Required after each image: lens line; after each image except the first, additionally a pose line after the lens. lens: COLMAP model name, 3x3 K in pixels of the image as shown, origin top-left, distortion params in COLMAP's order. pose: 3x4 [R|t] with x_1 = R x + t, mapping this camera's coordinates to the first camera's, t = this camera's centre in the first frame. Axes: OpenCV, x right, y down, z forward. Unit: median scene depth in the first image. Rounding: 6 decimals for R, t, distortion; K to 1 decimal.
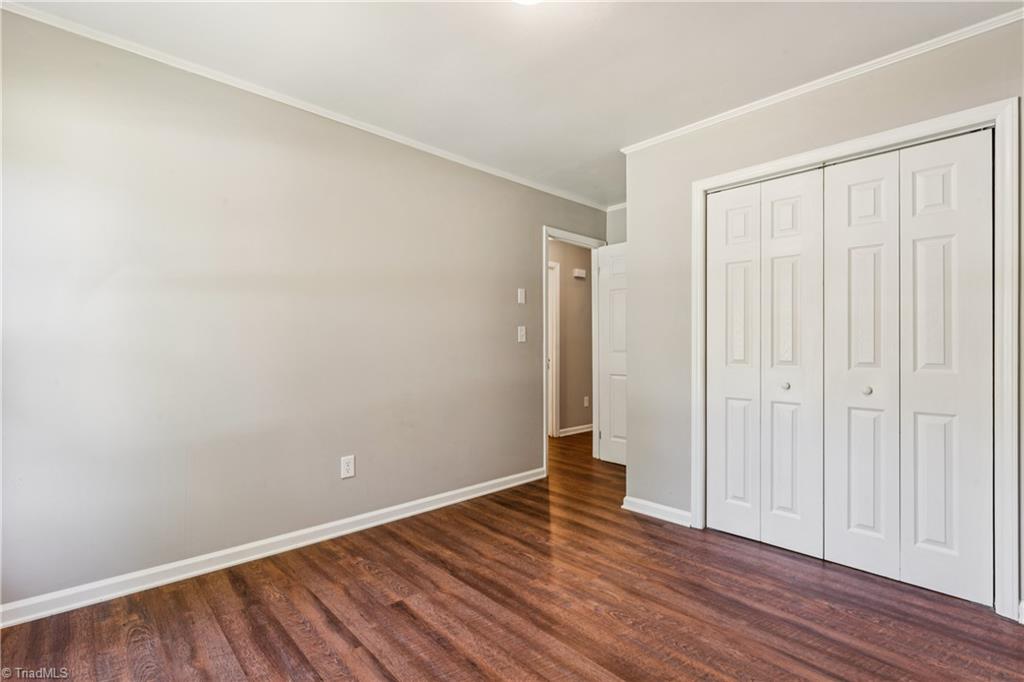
lens RADIAL K [[466.3, 0, 510.1], [0, 466.3, 345.9], [0, 0, 1]] dist [-0.005053, 0.000986]
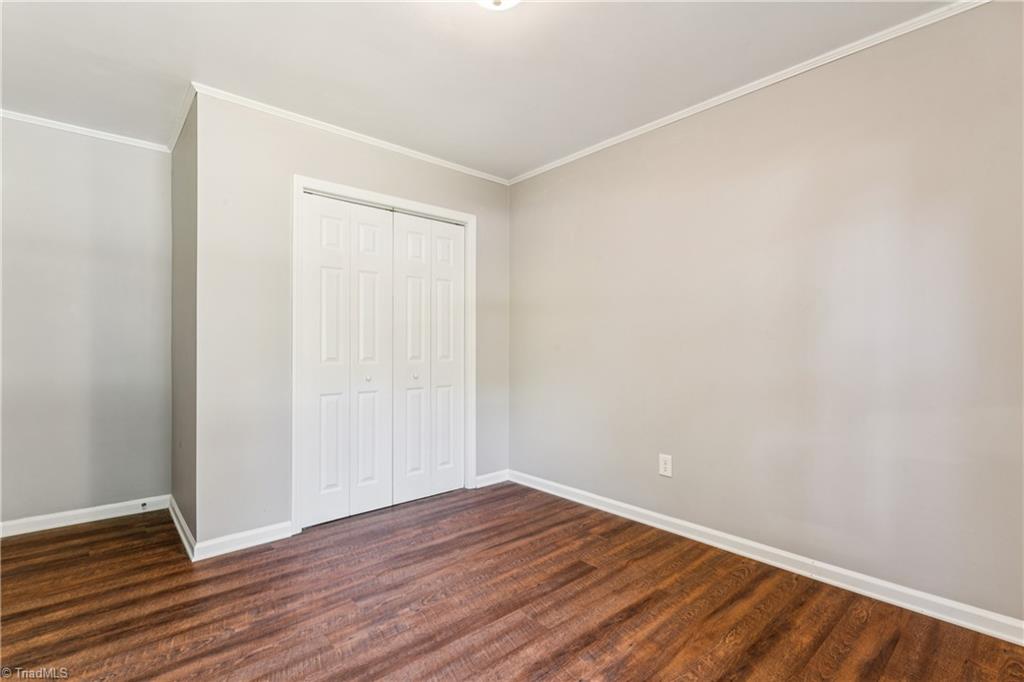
lens RADIAL K [[466.3, 0, 508.3], [0, 466.3, 344.0], [0, 0, 1]] dist [-0.005053, 0.000986]
pose [[0.025381, 0.003028, 0.999673, -0.710633], [-0.004157, 0.999987, -0.002923, -0.001237], [-0.999669, -0.004082, 0.025393, 0.688079]]
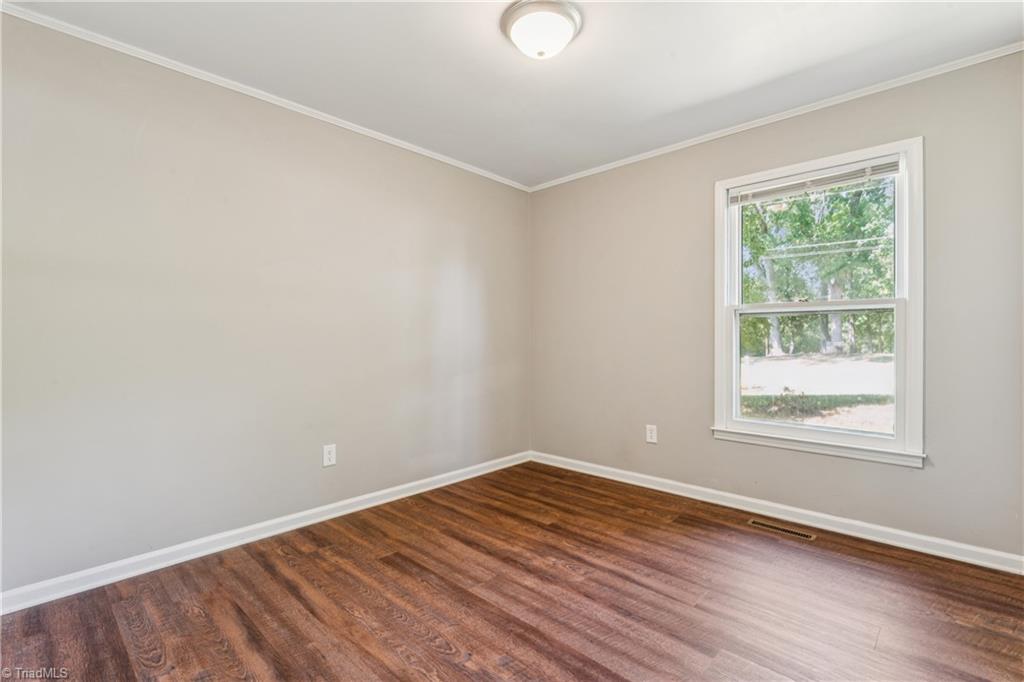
lens RADIAL K [[466.3, 0, 514.1], [0, 466.3, 339.4], [0, 0, 1]] dist [-0.005053, 0.000986]
pose [[-0.997773, 0.000714, -0.066695, 0.142262], [0.000795, 0.999999, -0.001180, 0.003711], [0.066694, -0.001230, -0.997773, 1.614176]]
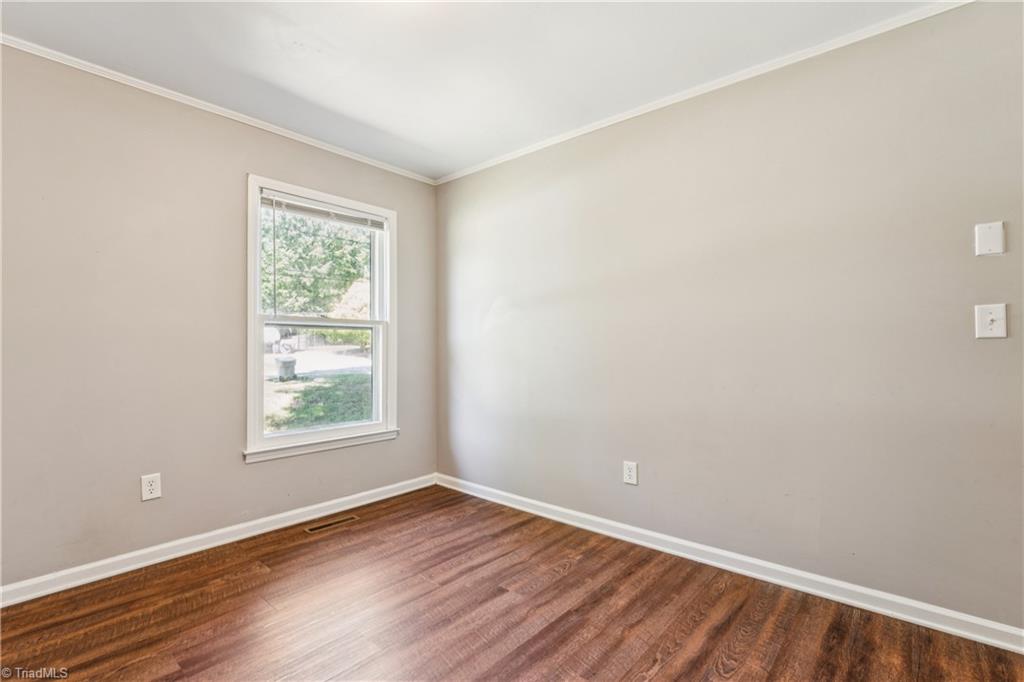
lens RADIAL K [[466.3, 0, 504.8], [0, 466.3, 346.2], [0, 0, 1]] dist [-0.005053, 0.000986]
pose [[0.100641, -0.008691, -0.994885, 0.742614], [0.005494, 0.999951, -0.008179, 0.004399], [0.994908, -0.004642, 0.100683, 0.810150]]
